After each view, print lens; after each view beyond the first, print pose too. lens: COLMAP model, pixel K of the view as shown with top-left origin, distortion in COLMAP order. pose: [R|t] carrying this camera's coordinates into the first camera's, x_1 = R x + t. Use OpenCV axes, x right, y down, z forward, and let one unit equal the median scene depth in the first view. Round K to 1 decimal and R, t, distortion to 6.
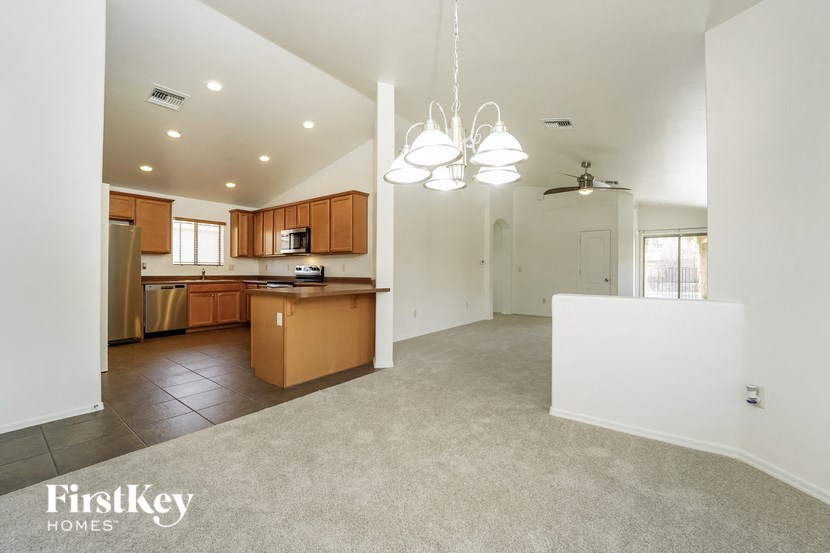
lens RADIAL K [[335.8, 0, 415.9], [0, 335.8, 274.4], [0, 0, 1]] dist [-0.020785, -0.000304]
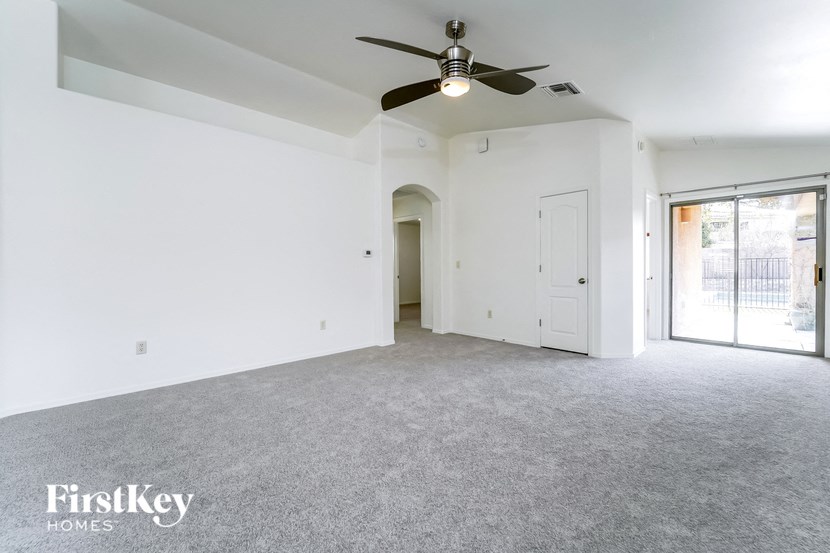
lens RADIAL K [[335.8, 0, 413.5], [0, 335.8, 274.0], [0, 0, 1]] dist [-0.020785, -0.000304]
pose [[0.985498, -0.011528, -0.169295, 0.358986], [0.012456, 0.999913, 0.004422, -0.000355], [0.169230, -0.006466, 0.985555, 0.372703]]
